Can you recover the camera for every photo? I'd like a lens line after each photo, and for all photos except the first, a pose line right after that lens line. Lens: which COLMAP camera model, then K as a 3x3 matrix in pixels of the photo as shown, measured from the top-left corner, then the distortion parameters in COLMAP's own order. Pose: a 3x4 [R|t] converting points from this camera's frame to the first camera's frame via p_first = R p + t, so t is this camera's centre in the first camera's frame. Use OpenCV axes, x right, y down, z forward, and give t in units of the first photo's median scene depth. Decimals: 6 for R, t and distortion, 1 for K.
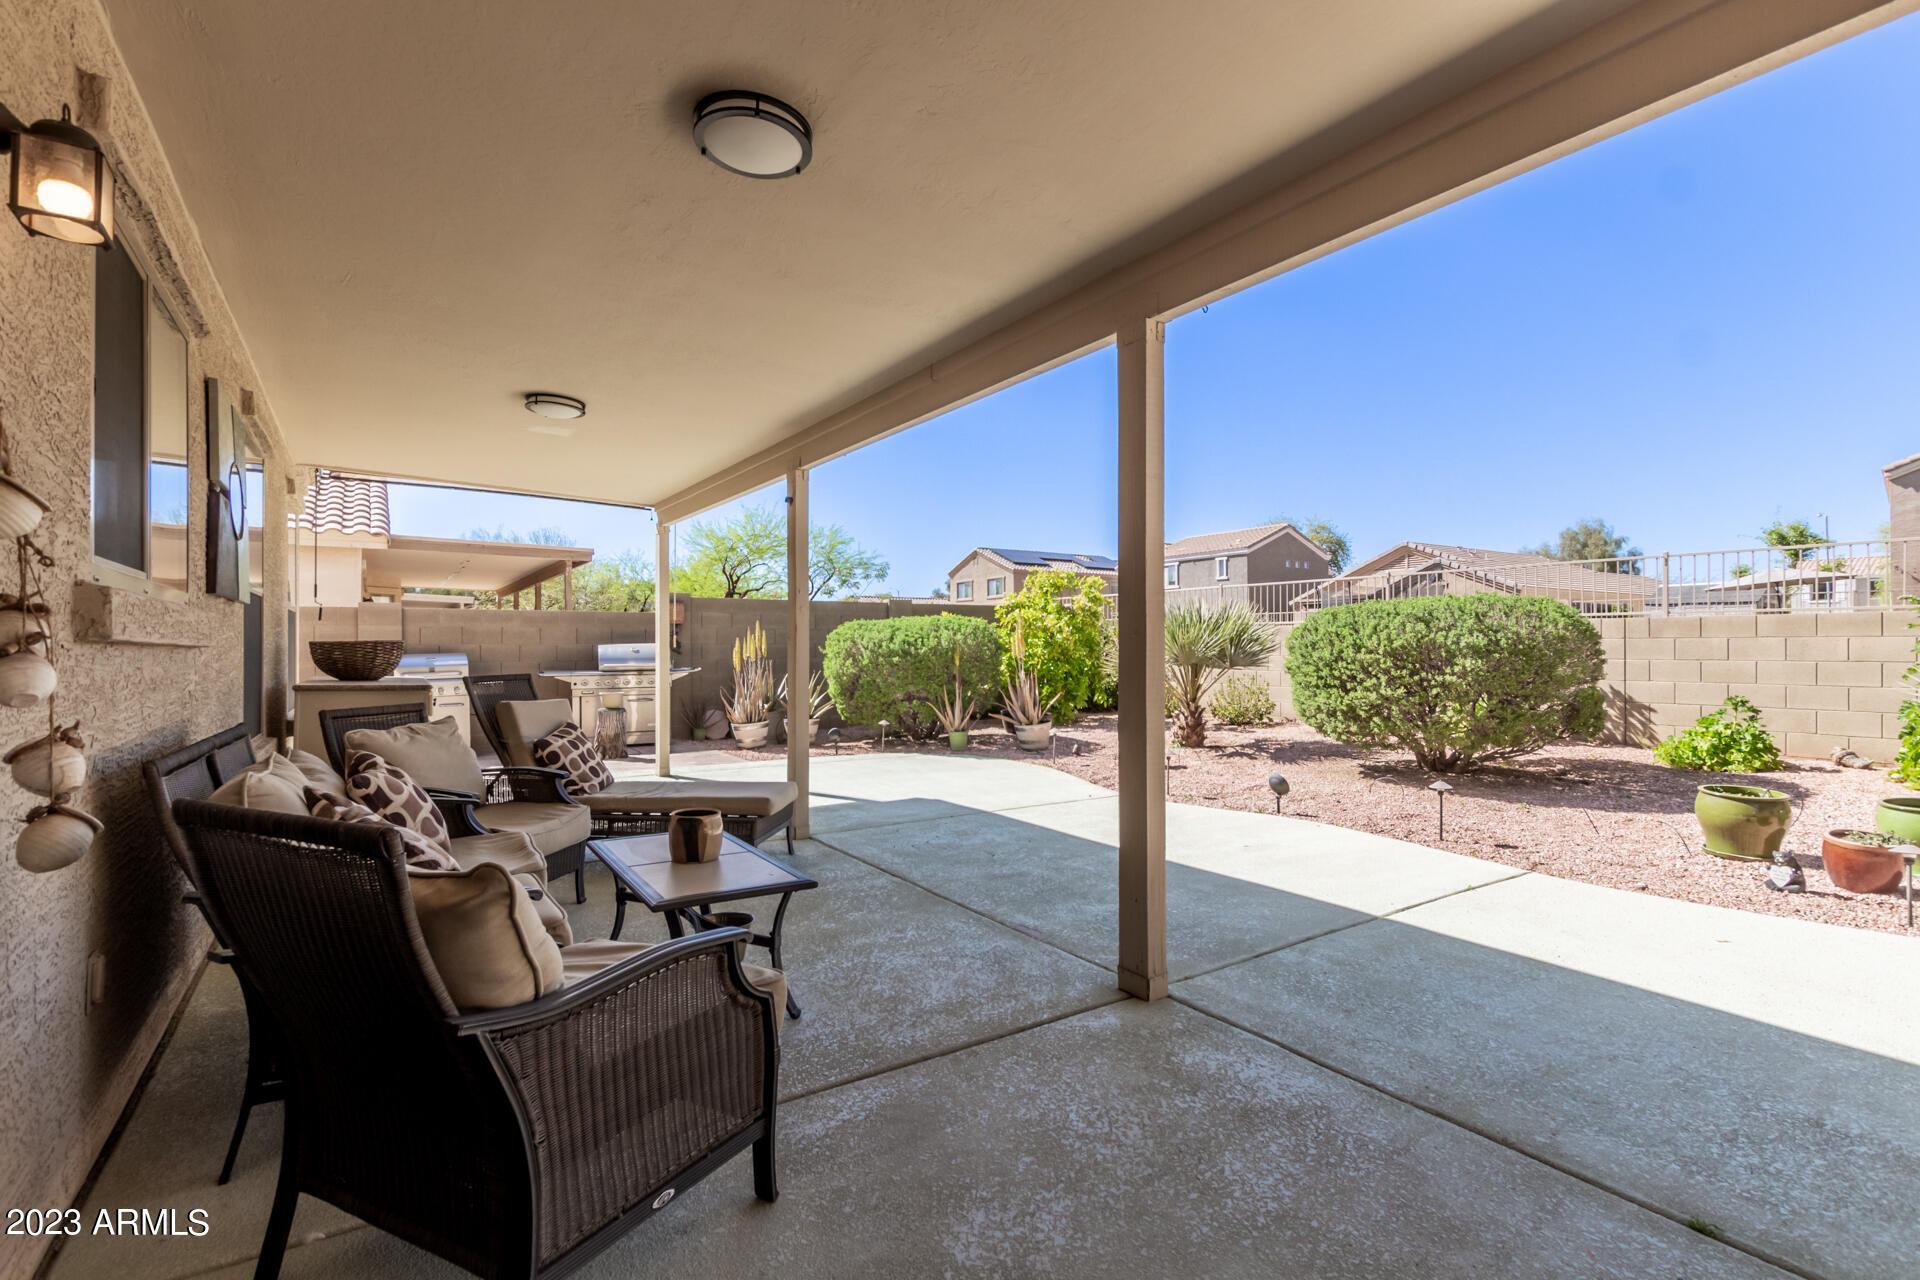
lens RADIAL K [[894.5, 0, 947.5], [0, 894.5, 638.6], [0, 0, 1]] dist [0.005661, -0.003368]
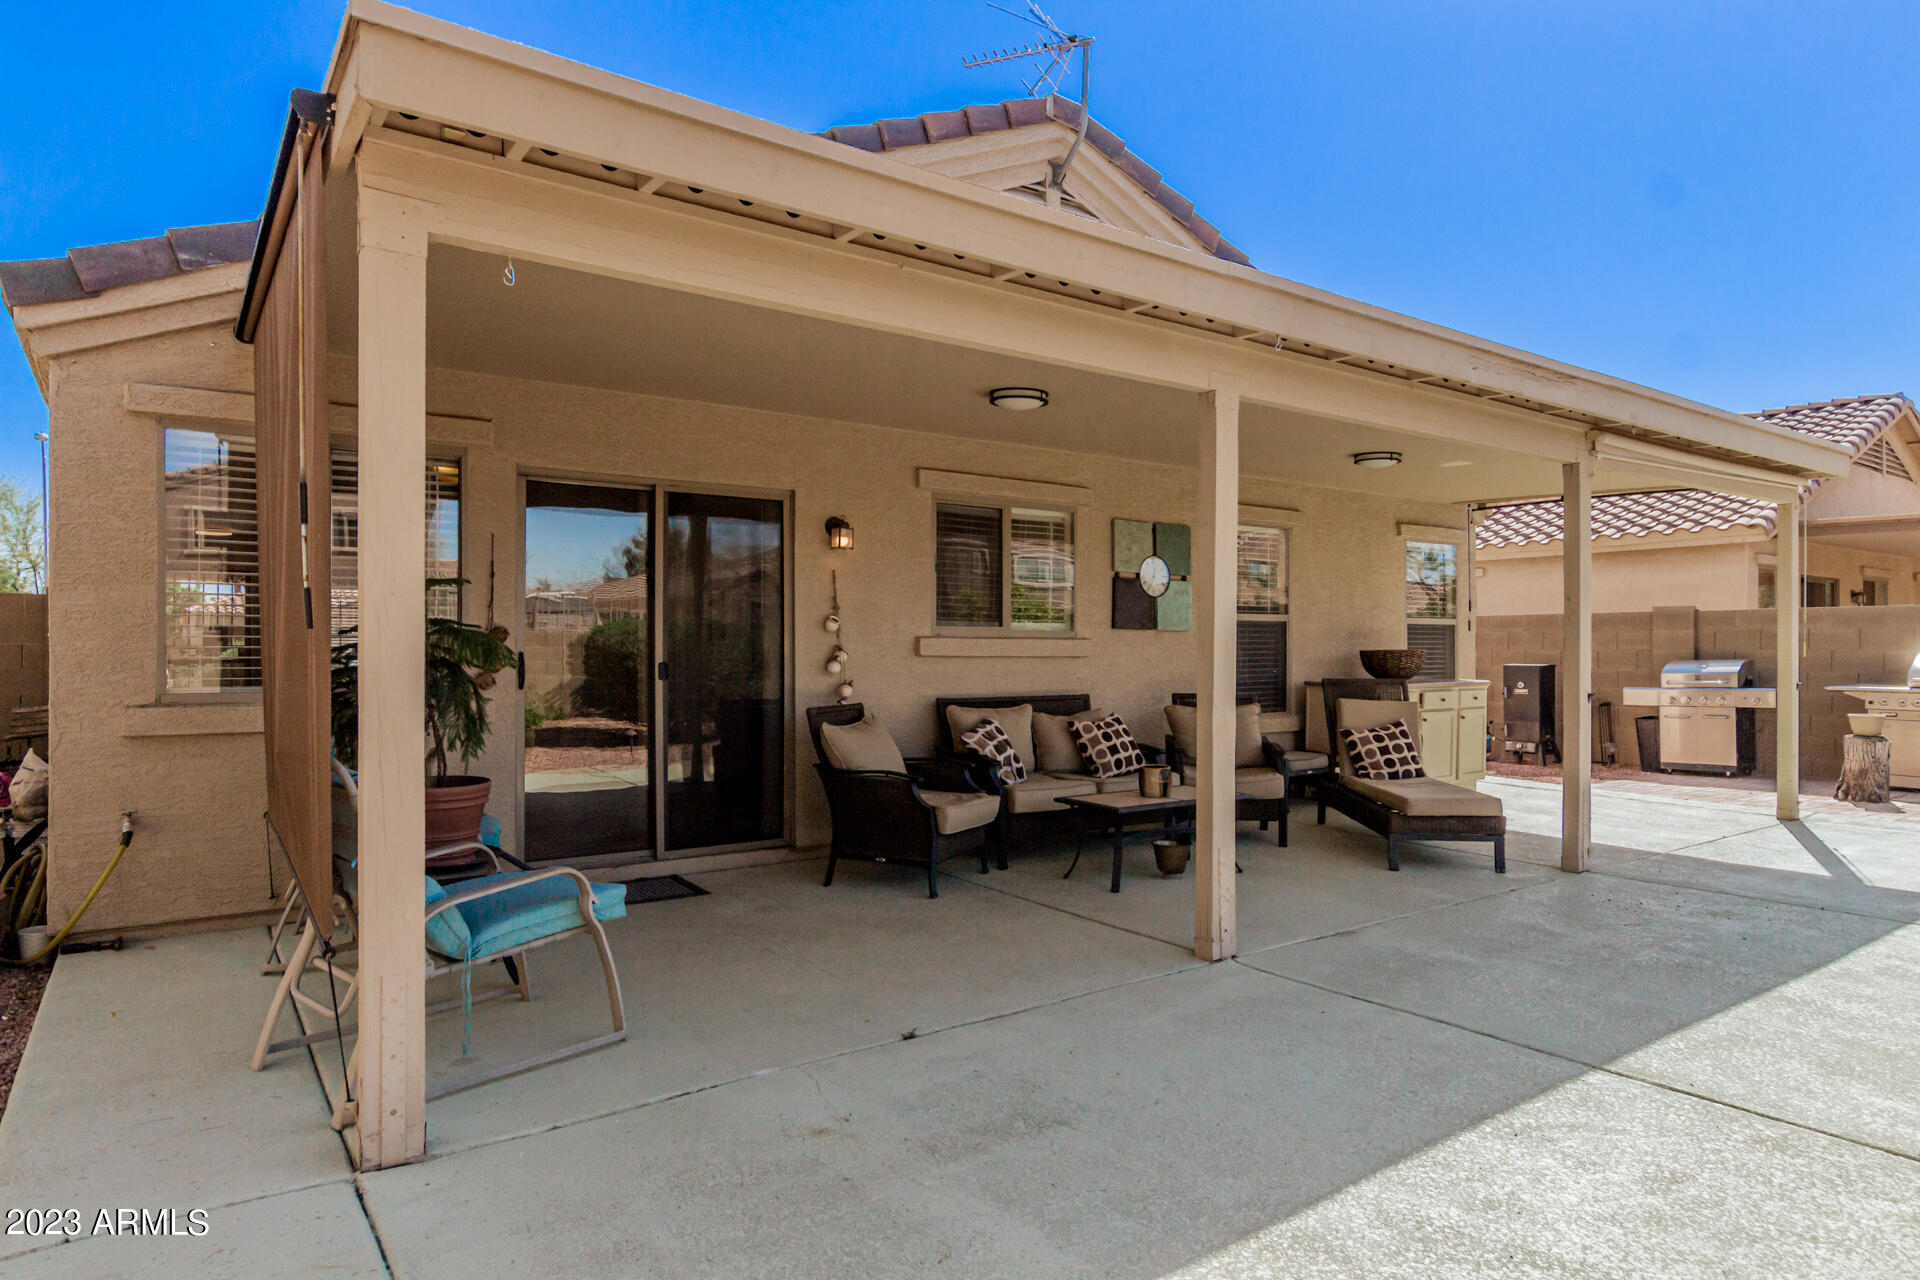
lens RADIAL K [[1138.3, 0, 963.3], [0, 1138.3, 626.3], [0, 0, 1]] dist [-0.001696, 0.001274]
pose [[0.025763, -0.013089, -0.999582, 0.609411], [0.008141, 0.999884, -0.012884, -0.009465], [0.999635, -0.007806, 0.025867, 0.222370]]
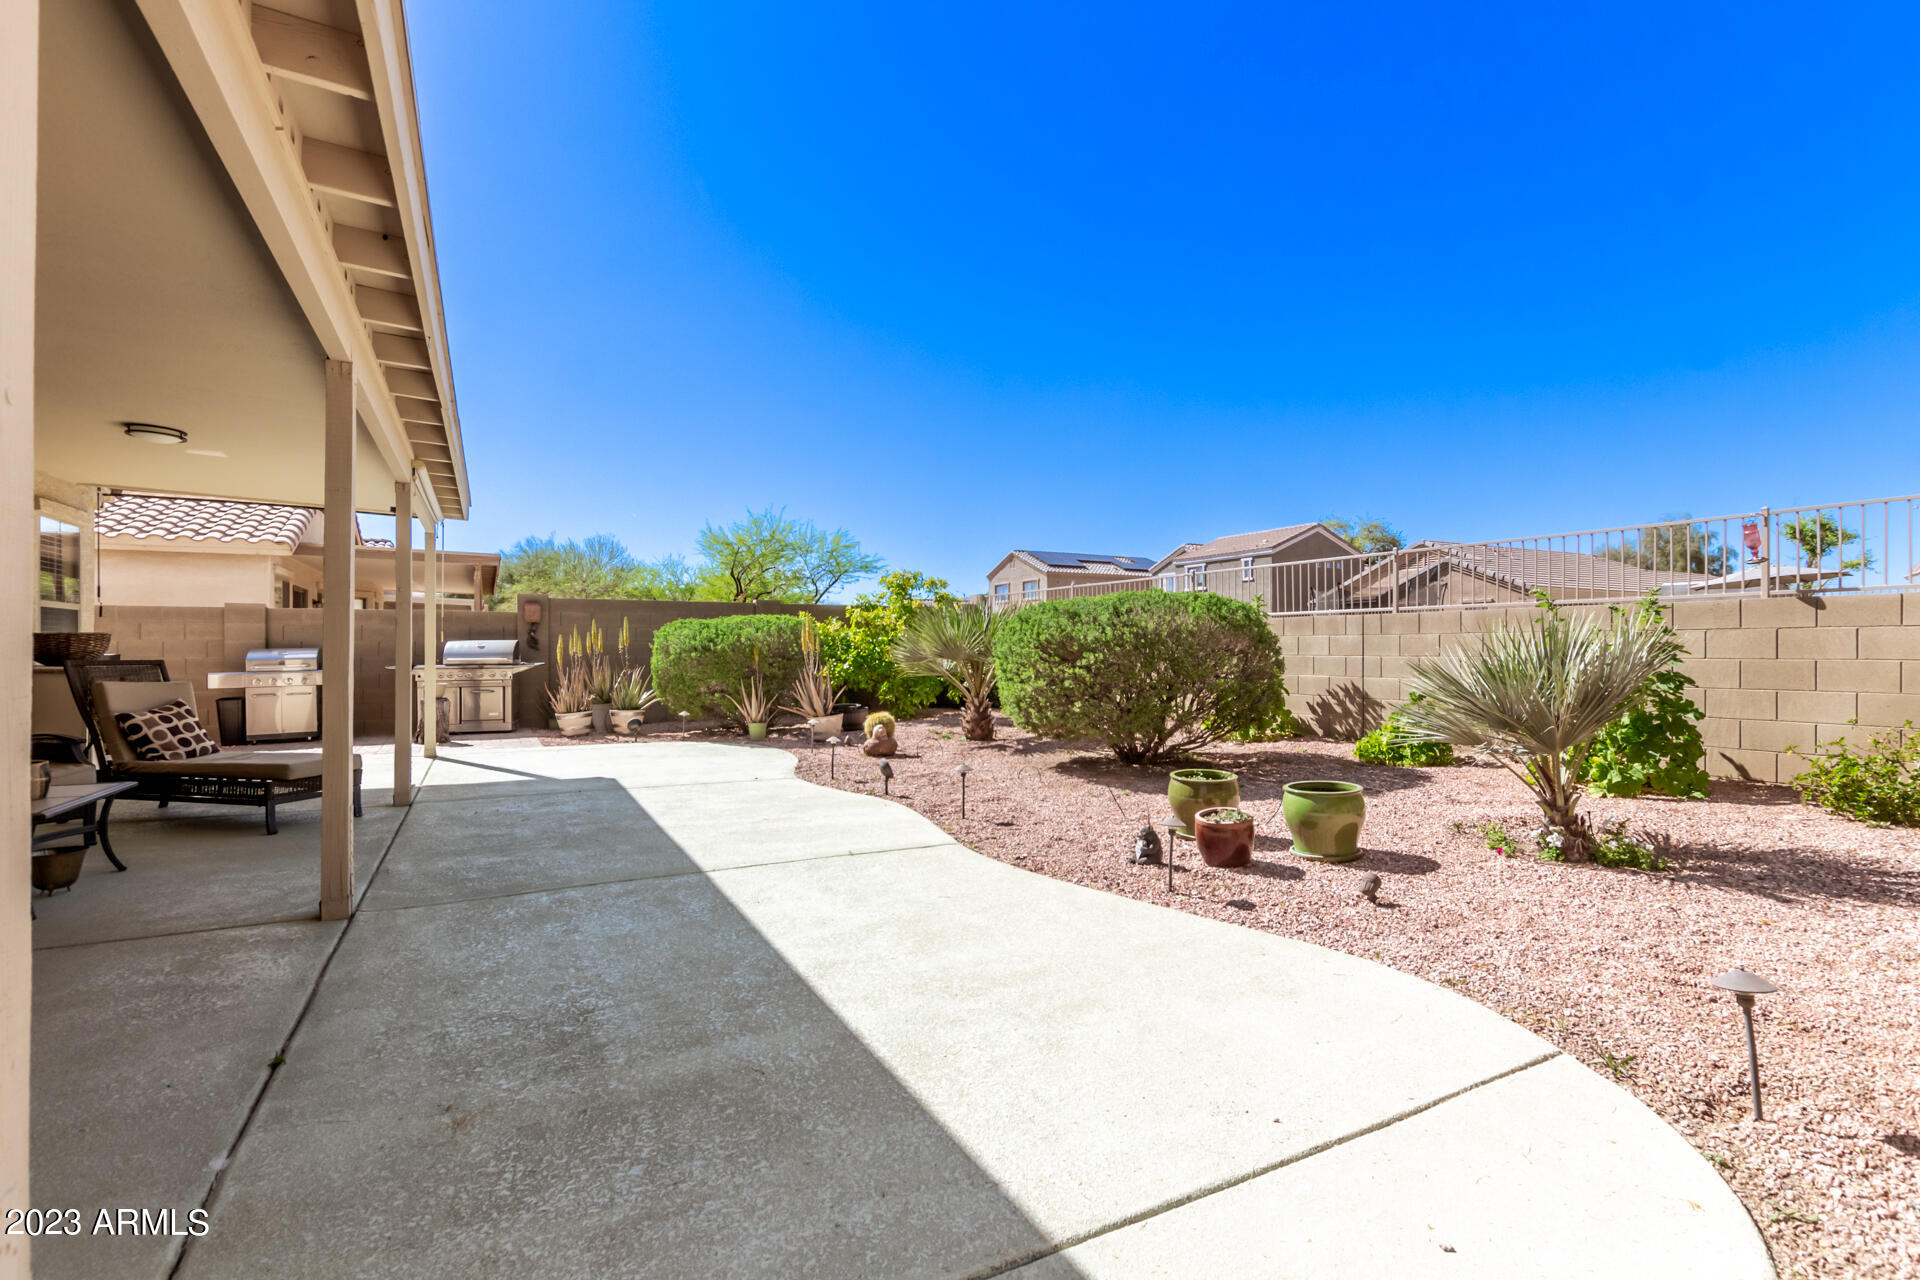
lens RADIAL K [[894.5, 0, 973.0], [0, 894.5, 656.8], [0, 0, 1]] dist [0.005661, -0.003368]
pose [[0.995325, 0.002918, -0.096543, 0.421976], [-0.001302, 0.999858, 0.016805, 0.007941], [0.096578, -0.016600, 0.995187, -0.043683]]
